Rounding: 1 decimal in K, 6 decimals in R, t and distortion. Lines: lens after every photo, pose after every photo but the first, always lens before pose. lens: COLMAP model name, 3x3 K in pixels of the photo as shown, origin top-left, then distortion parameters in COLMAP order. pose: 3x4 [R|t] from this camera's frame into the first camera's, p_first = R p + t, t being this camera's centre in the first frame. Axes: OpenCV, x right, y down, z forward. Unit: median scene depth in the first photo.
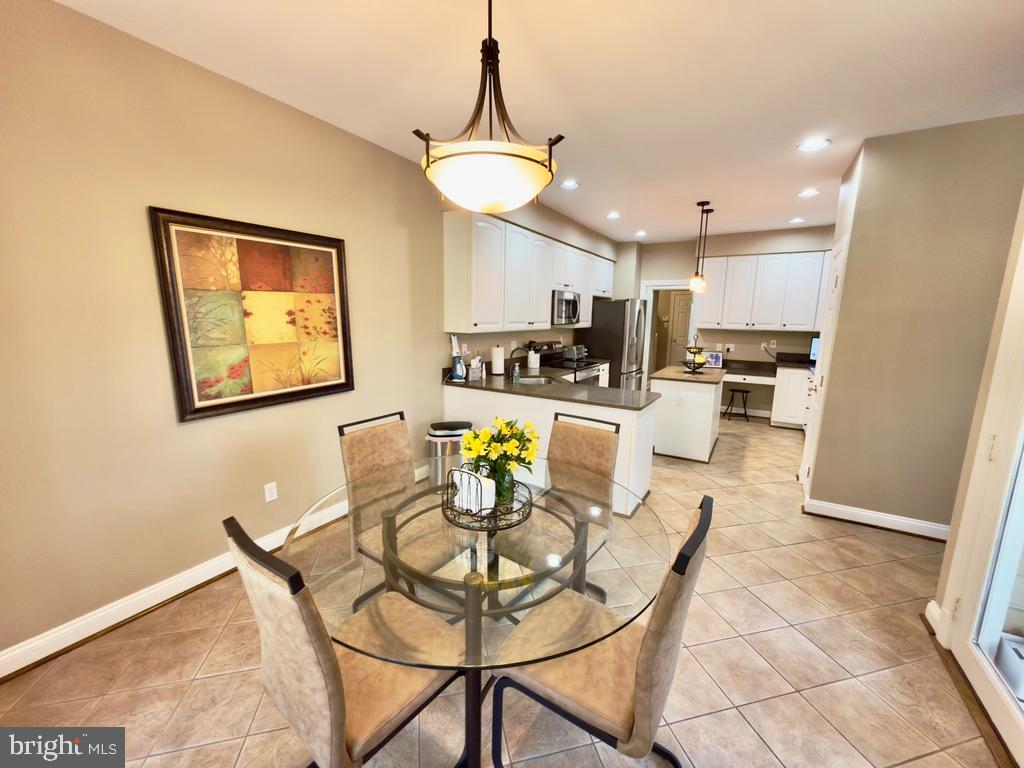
lens RADIAL K [[402.7, 0, 512.8], [0, 402.7, 387.2], [0, 0, 1]] dist [-0.000156, -0.000006]
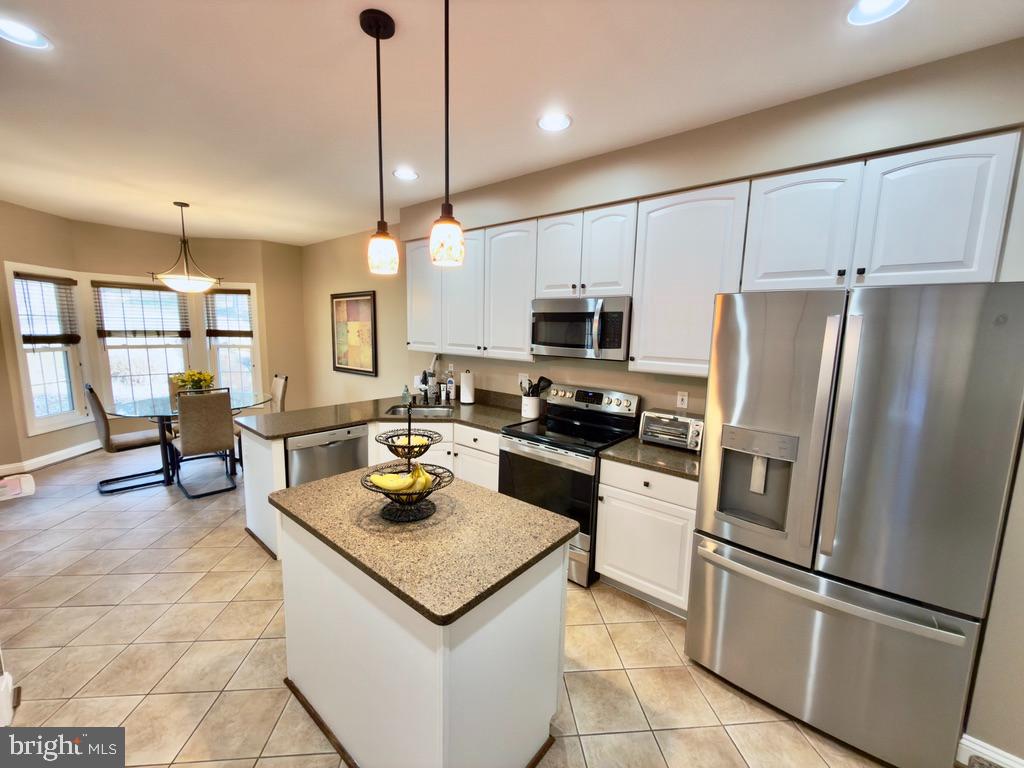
lens RADIAL K [[408.3, 0, 513.4], [0, 408.3, 384.9], [0, 0, 1]] dist [0.001082, 0.000077]
pose [[-0.138471, 0.119019, -0.983189, 0.614533], [-0.201707, 0.968555, 0.145656, -0.165374], [0.969608, 0.218485, -0.110110, 0.886691]]
